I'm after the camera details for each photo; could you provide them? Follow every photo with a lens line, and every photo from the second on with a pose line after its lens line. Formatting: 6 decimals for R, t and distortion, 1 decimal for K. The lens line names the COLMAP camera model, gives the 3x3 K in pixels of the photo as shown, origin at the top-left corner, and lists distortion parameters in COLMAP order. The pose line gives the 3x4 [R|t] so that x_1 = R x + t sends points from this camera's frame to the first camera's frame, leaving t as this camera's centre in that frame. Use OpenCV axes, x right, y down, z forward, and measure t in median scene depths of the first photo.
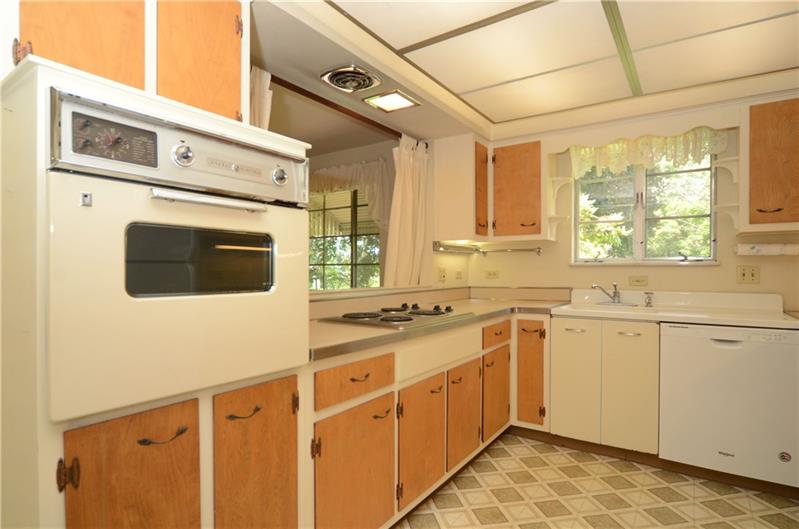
lens RADIAL K [[433.8, 0, 394.0], [0, 433.8, 272.9], [0, 0, 1]] dist [-0.017794, -0.000179]
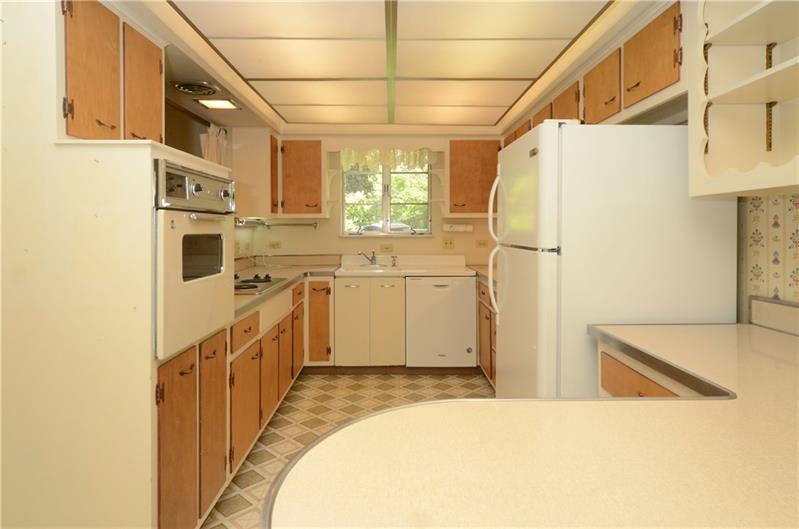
lens RADIAL K [[433.8, 0, 409.5], [0, 433.8, 228.7], [0, 0, 1]] dist [-0.017794, -0.000179]
pose [[0.809657, 0.000857, 0.586903, -0.230589], [0.008303, 0.999882, -0.012914, -0.030044], [-0.586845, 0.015329, 0.809554, -0.213433]]
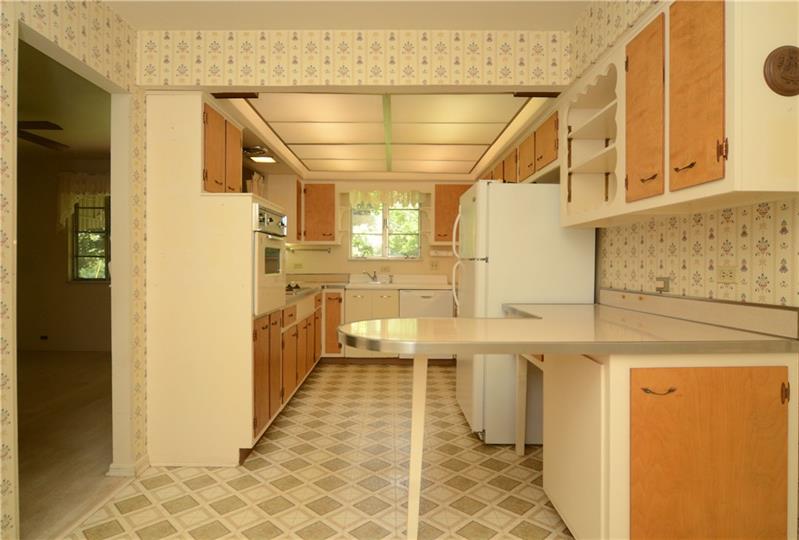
lens RADIAL K [[394.3, 0, 398.7], [0, 394.3, 262.1], [0, 0, 1]] dist [-0.022483, -0.000101]
pose [[0.822658, 0.003143, 0.568528, -0.357225], [-0.000528, 0.999989, -0.004764, -0.002829], [-0.568536, 0.003619, 0.822650, -0.420912]]
